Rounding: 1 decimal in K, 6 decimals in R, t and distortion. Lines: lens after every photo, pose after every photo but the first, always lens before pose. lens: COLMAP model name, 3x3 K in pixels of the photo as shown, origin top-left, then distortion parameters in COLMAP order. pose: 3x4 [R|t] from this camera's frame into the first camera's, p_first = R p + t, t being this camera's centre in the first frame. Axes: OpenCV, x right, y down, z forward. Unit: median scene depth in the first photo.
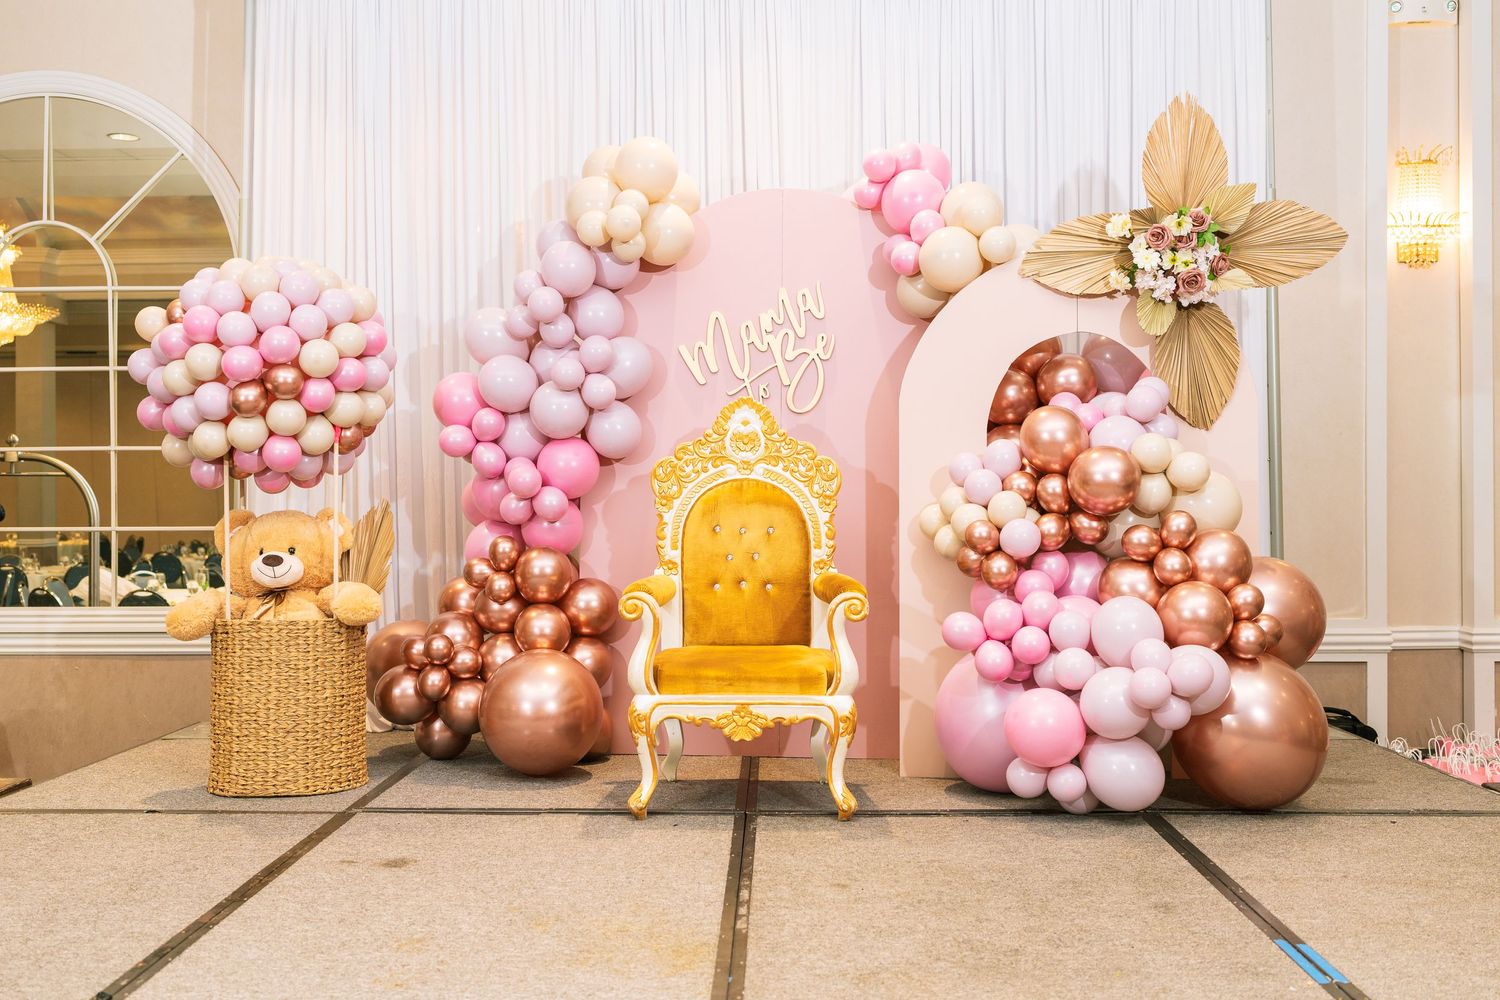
lens RADIAL K [[1526.9, 0, 727.5], [0, 1526.9, 511.7], [0, 0, 1]] dist [-0.006543, 0.000000]
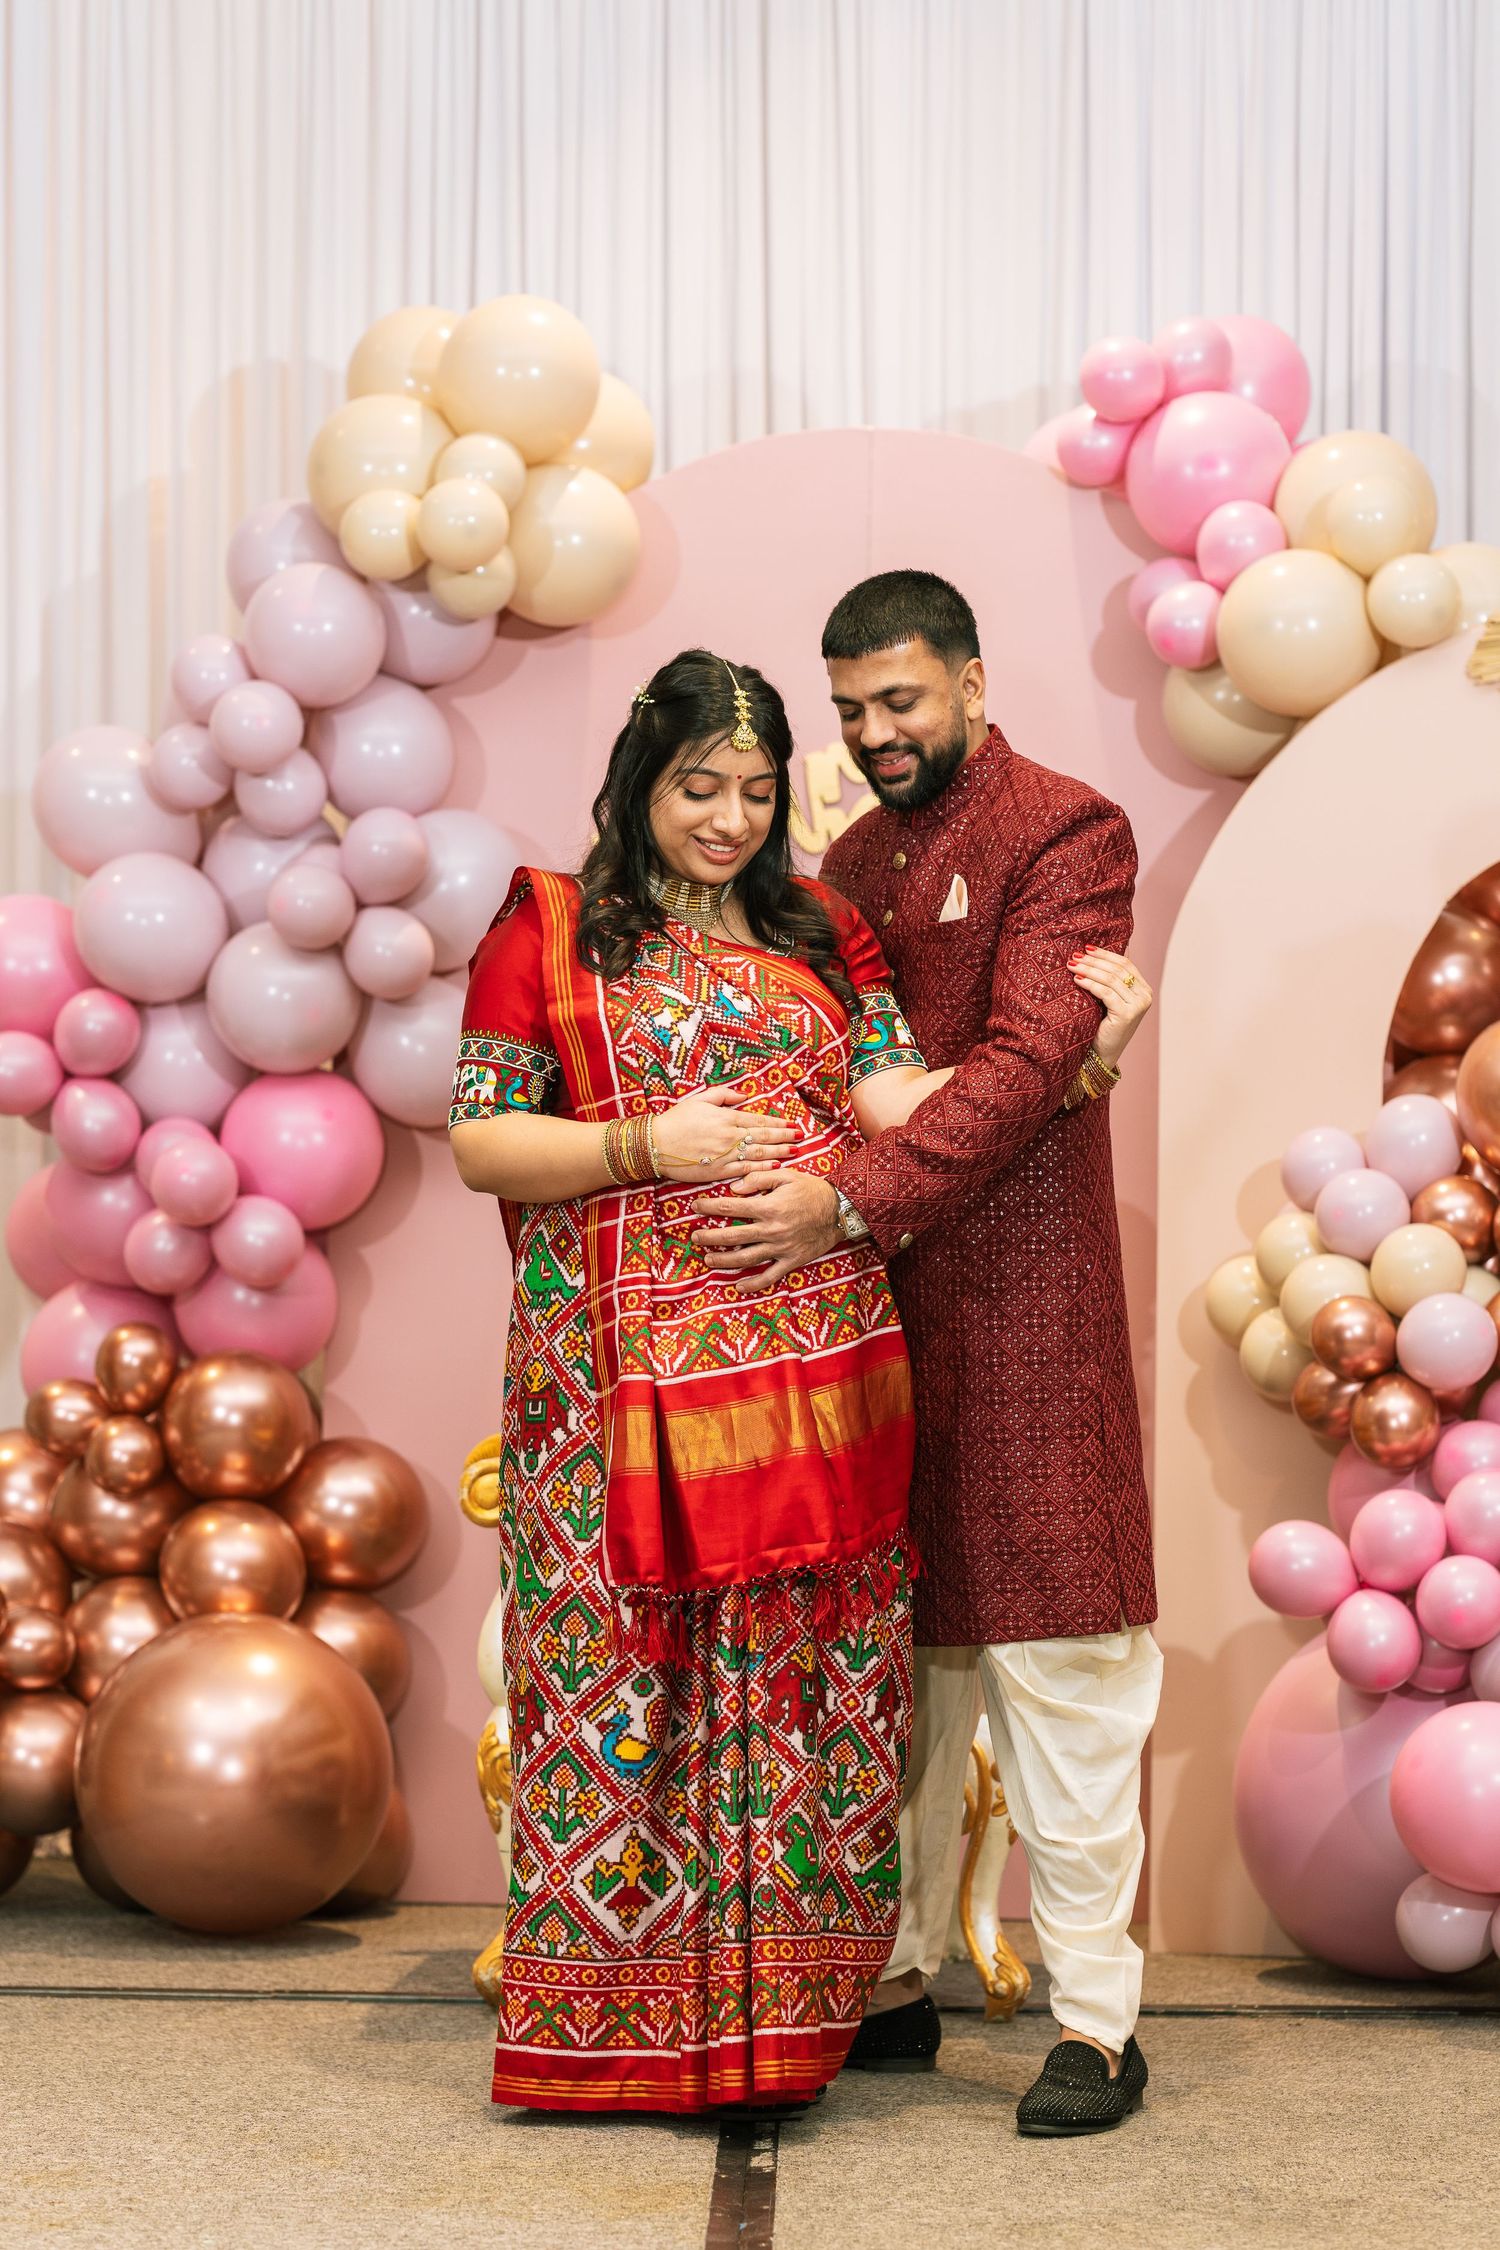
lens RADIAL K [[5779.9, 0, 736.4], [0, 5779.9, 1162.7], [0, 0, 1]] dist [0.034233, 0.000000]
pose [[0.999736, 0.015364, 0.017107, -0.021590], [-0.014958, 0.999609, -0.023607, 0.008218], [-0.017463, 0.023345, 0.999575, -0.490040]]
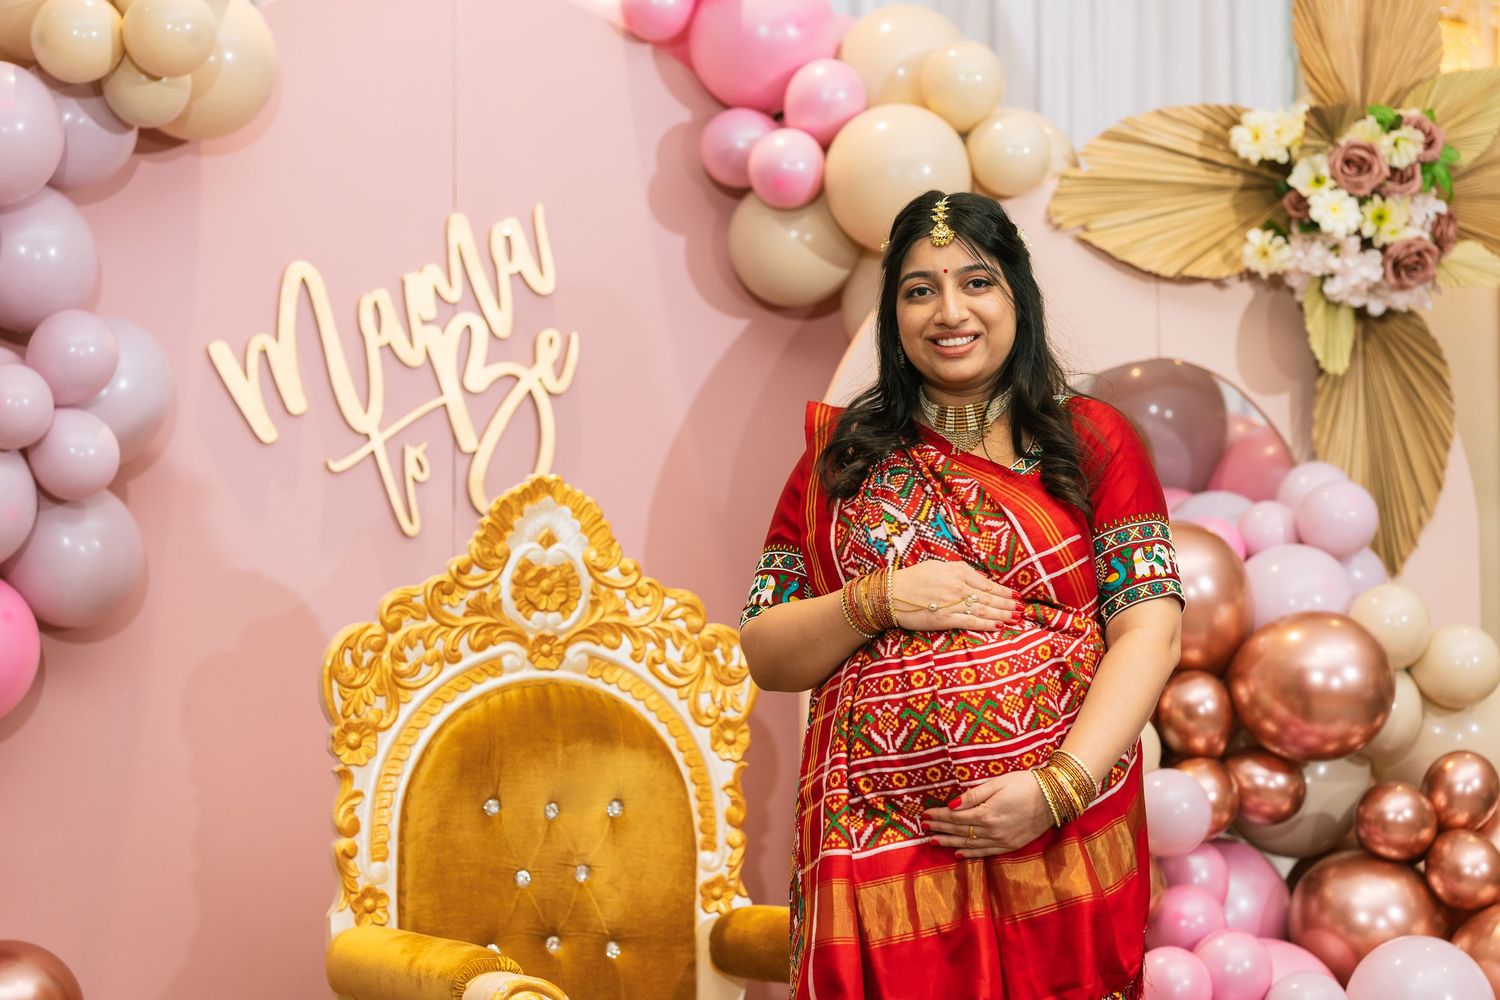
lens RADIAL K [[3853.3, 0, 665.7], [0, 3853.3, 403.8], [0, 0, 1]] dist [0.034233, 0.000000]
pose [[0.833149, 0.043622, 0.551326, -0.526538], [0.015518, 0.994648, -0.102148, 0.010559], [-0.552831, 0.093660, 0.828013, 0.134789]]
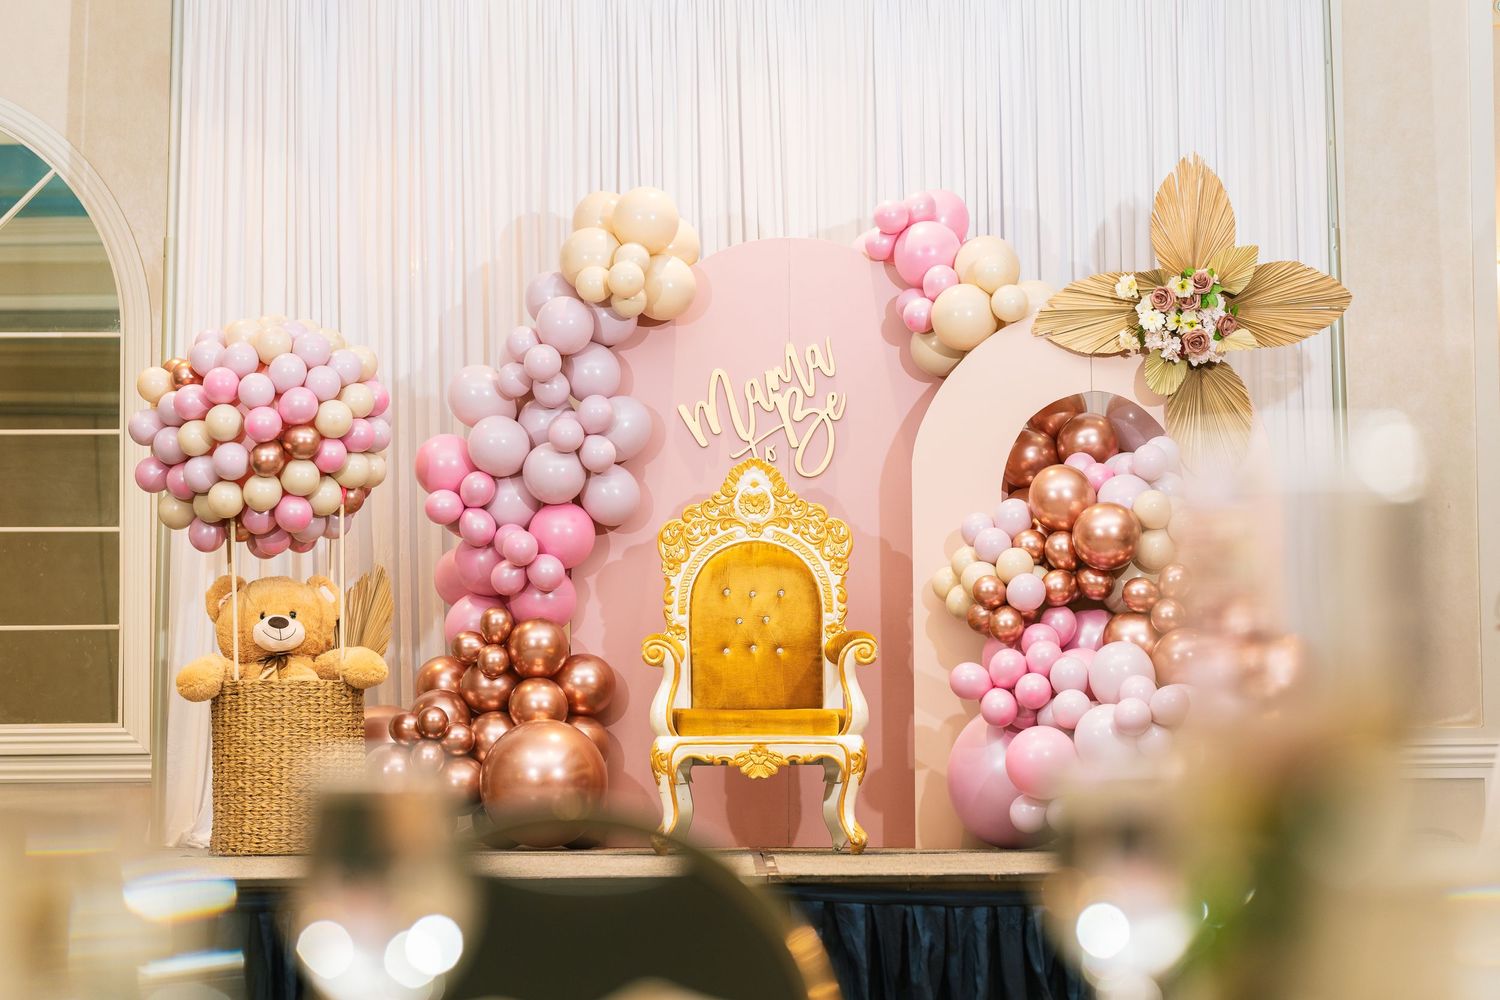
lens RADIAL K [[3853.3, 0, 757.8], [0, 3853.3, 493.5], [0, 0, 1]] dist [0.034233, 0.000000]
pose [[0.999154, -0.001948, 0.041069, -0.087900], [0.005310, 0.996625, -0.081914, 0.150602], [-0.040771, 0.082063, 0.995793, -1.463999]]
